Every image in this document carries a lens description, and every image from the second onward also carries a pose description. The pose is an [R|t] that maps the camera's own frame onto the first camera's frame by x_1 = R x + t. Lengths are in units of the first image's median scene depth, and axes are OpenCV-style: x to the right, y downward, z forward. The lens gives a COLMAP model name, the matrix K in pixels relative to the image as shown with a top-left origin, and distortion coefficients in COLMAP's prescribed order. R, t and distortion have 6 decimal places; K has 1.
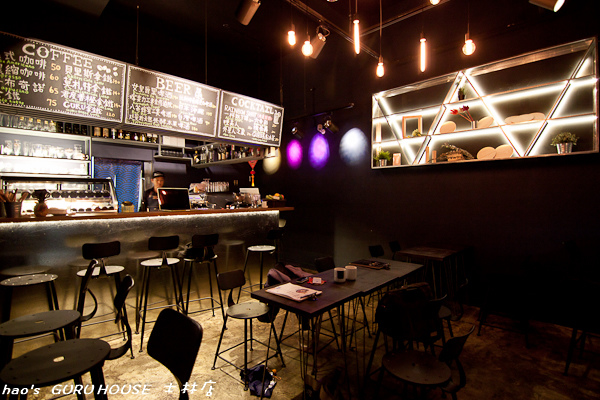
lens RADIAL K [[301.5, 0, 300.0], [0, 301.5, 200.0], [0, 0, 1]] dist [-0.015493, -0.001702]
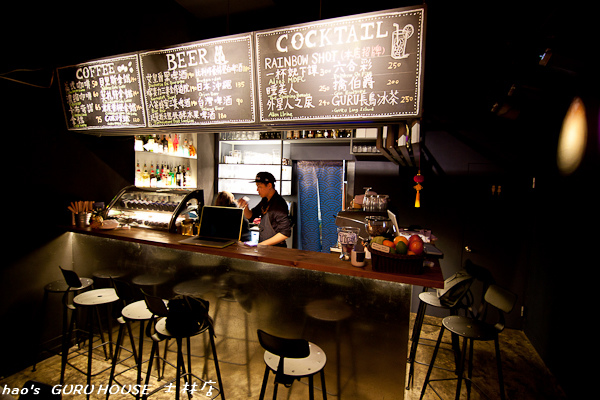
lens RADIAL K [[301.5, 0, 300.0], [0, 301.5, 200.0], [0, 0, 1]] dist [-0.015493, -0.001702]
pose [[0.393412, 0.076270, -0.916193, 0.303946], [-0.049737, 0.996859, 0.061629, -0.112509], [0.918016, 0.021323, 0.395970, 0.929049]]
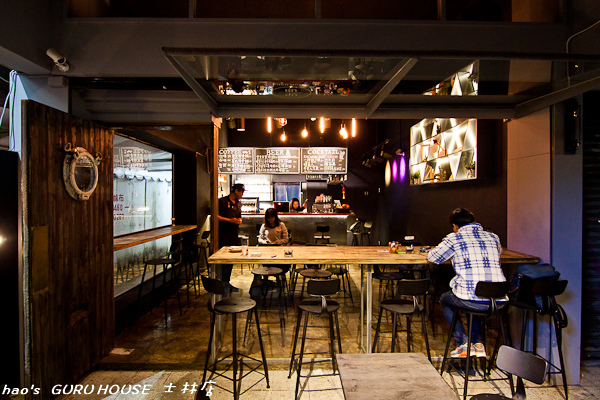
lens RADIAL K [[334.8, 0, 300.0], [0, 334.8, 200.0], [0, 0, 1]] dist [-0.019707, -0.000312]
pose [[0.695200, 0.005373, -0.718796, 1.279269], [-0.011787, 0.999923, -0.003926, -0.044372], [0.718720, 0.011202, 0.695210, -0.438726]]
